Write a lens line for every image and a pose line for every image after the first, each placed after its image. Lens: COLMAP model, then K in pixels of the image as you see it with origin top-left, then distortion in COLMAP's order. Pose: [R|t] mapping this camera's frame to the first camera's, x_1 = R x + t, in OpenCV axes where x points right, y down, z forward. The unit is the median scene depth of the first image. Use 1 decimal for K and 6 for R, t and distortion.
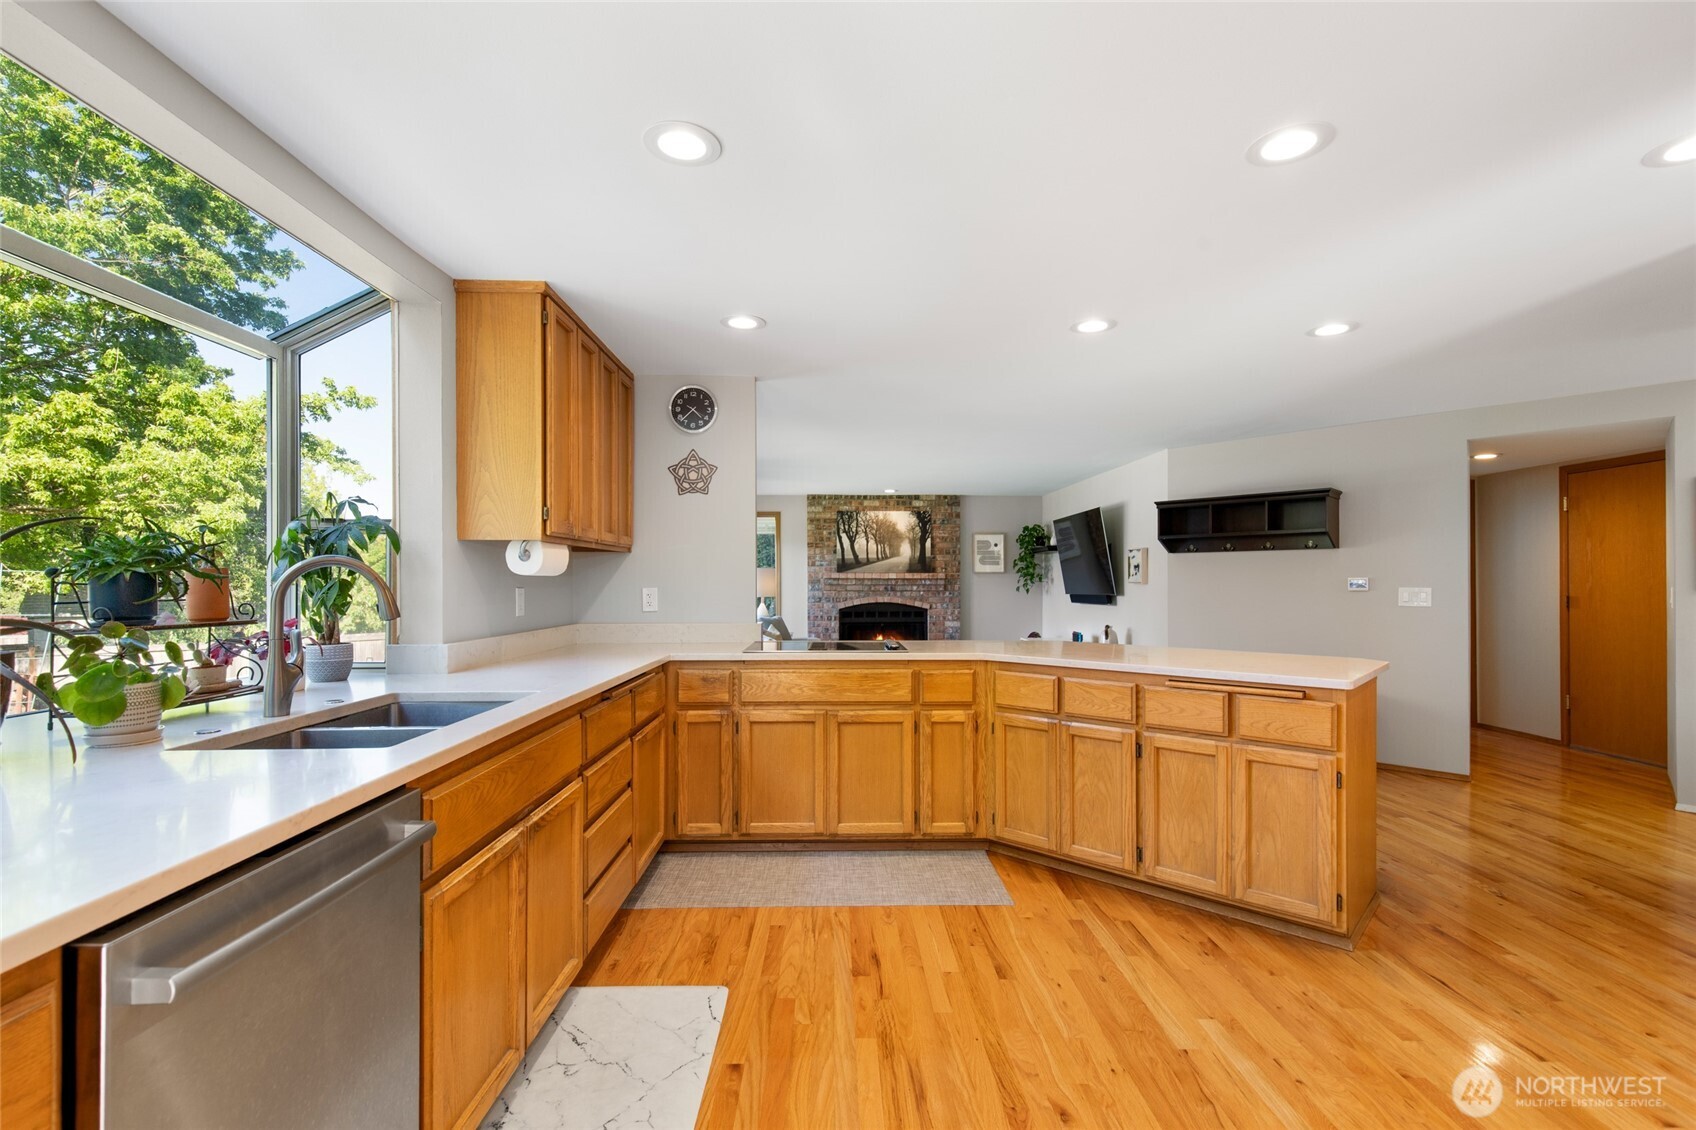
lens RADIAL K [[766.6, 0, 853.3], [0, 766.6, 578.2], [0, 0, 1]] dist [0.008897, -0.000522]
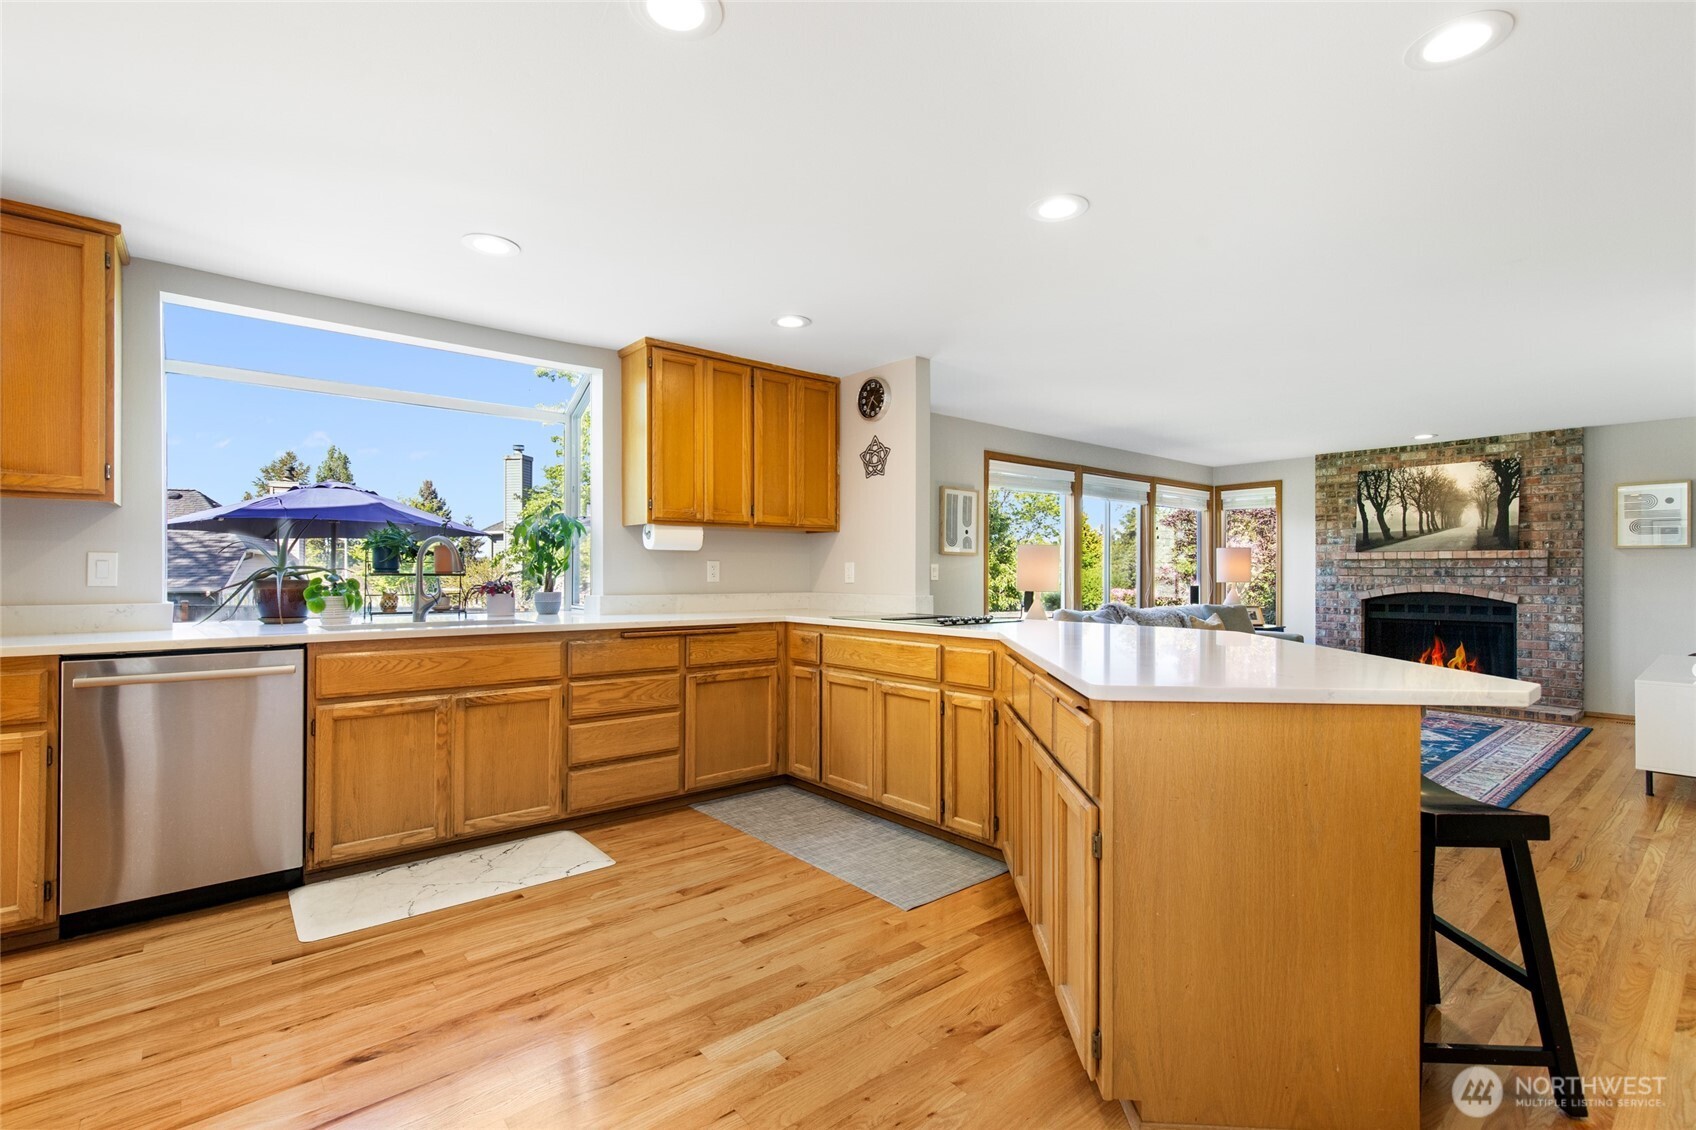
lens RADIAL K [[766.6, 0, 847.6], [0, 766.6, 569.6], [0, 0, 1]] dist [0.008897, -0.000522]
pose [[0.627327, -0.002438, -0.778752, 0.258877], [0.001922, 0.999997, -0.001582, 0.010583], [0.778754, -0.000504, 0.627330, 0.119285]]
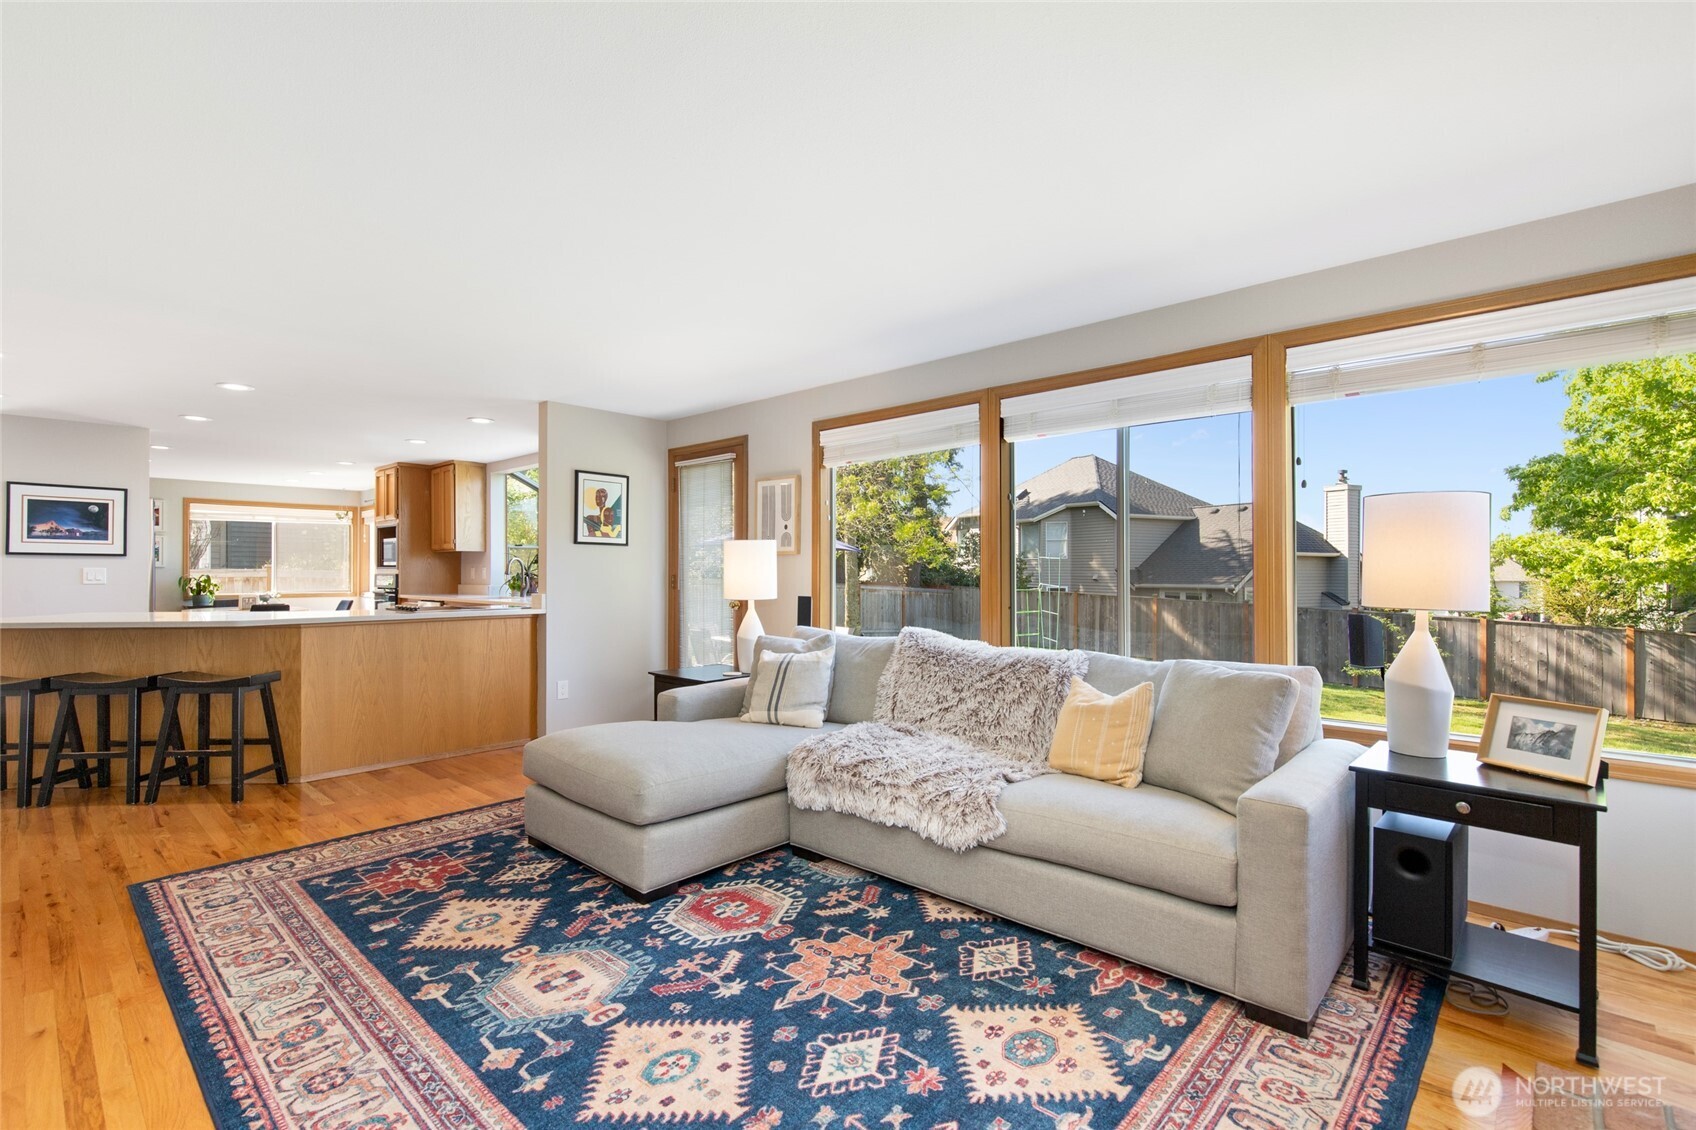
lens RADIAL K [[766.6, 0, 849.5], [0, 766.6, 571.8], [0, 0, 1]] dist [0.008897, -0.000522]
pose [[-0.692380, 0.000133, -0.721533, 0.186335], [0.003245, 0.999990, -0.002930, 0.011589], [0.721526, -0.004370, -0.692374, 0.968103]]
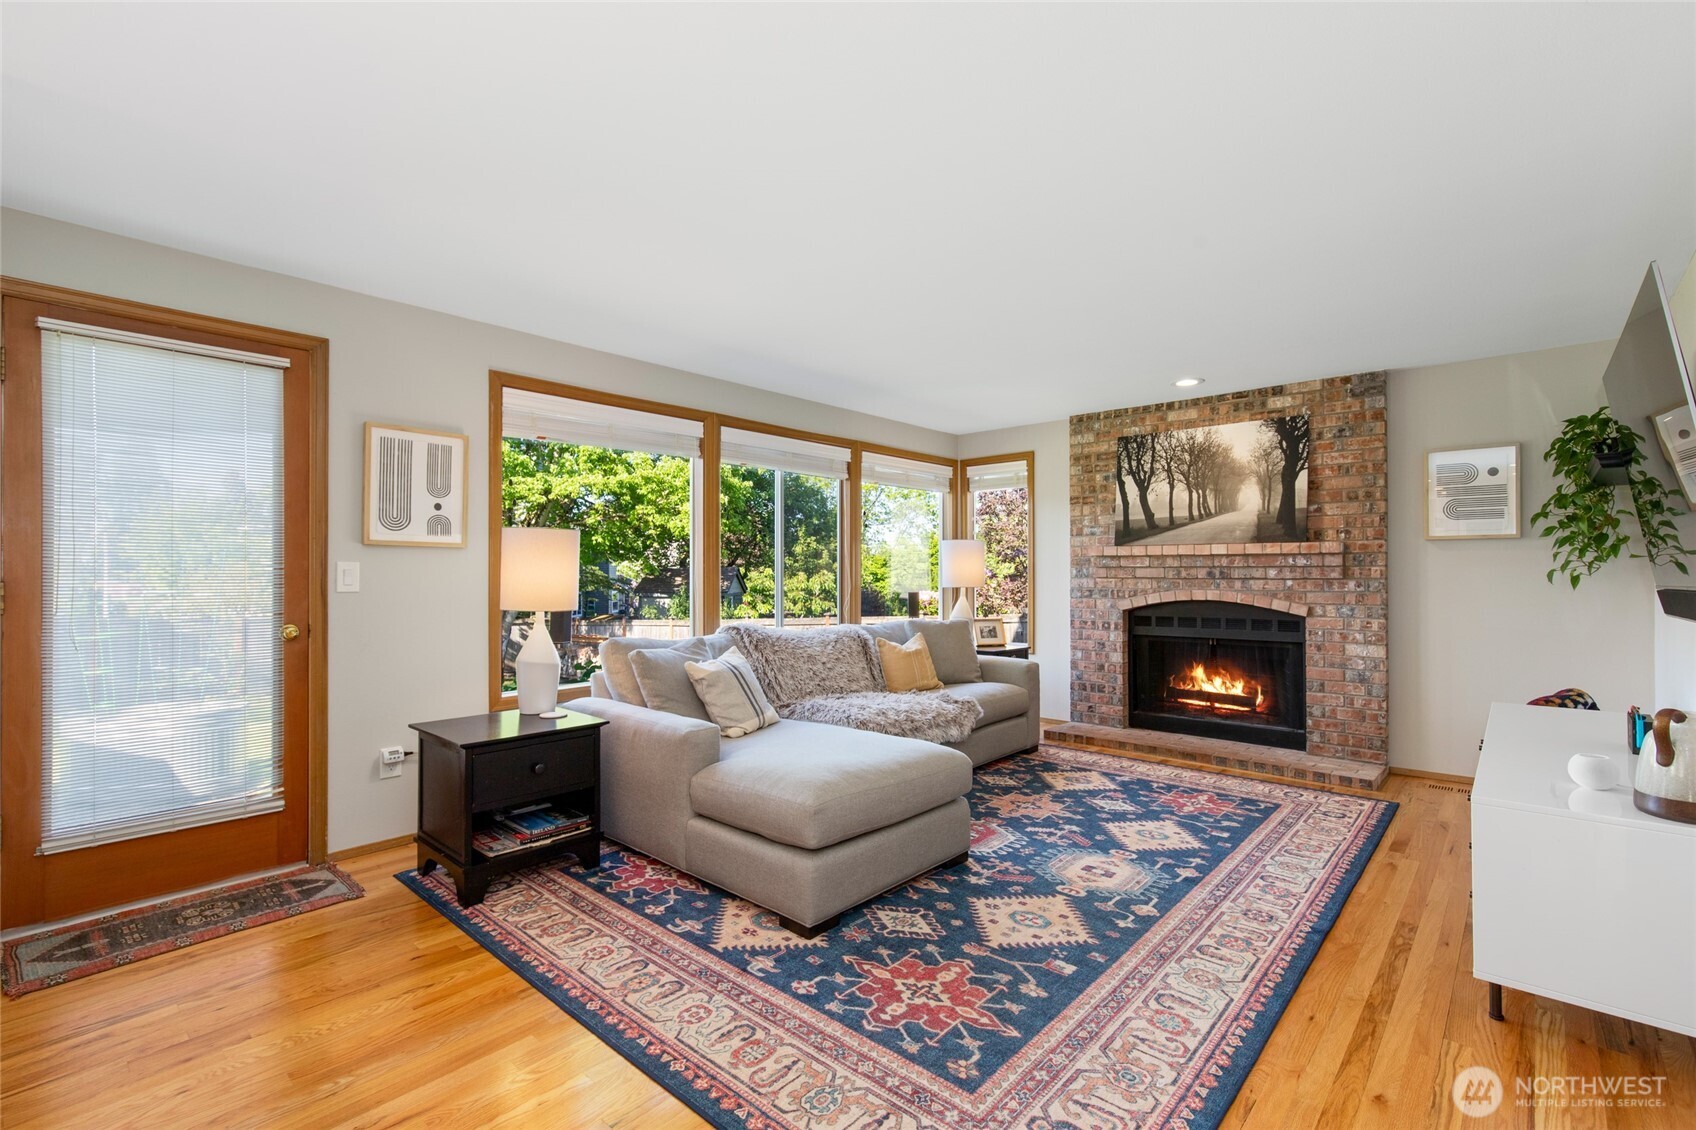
lens RADIAL K [[766.6, 0, 842.2], [0, 766.6, 565.5], [0, 0, 1]] dist [0.008897, -0.000522]
pose [[0.728395, -0.007465, -0.685117, 0.219801], [0.004487, 0.999971, -0.006125, 0.009769], [0.685143, 0.001388, 0.728407, 0.447529]]
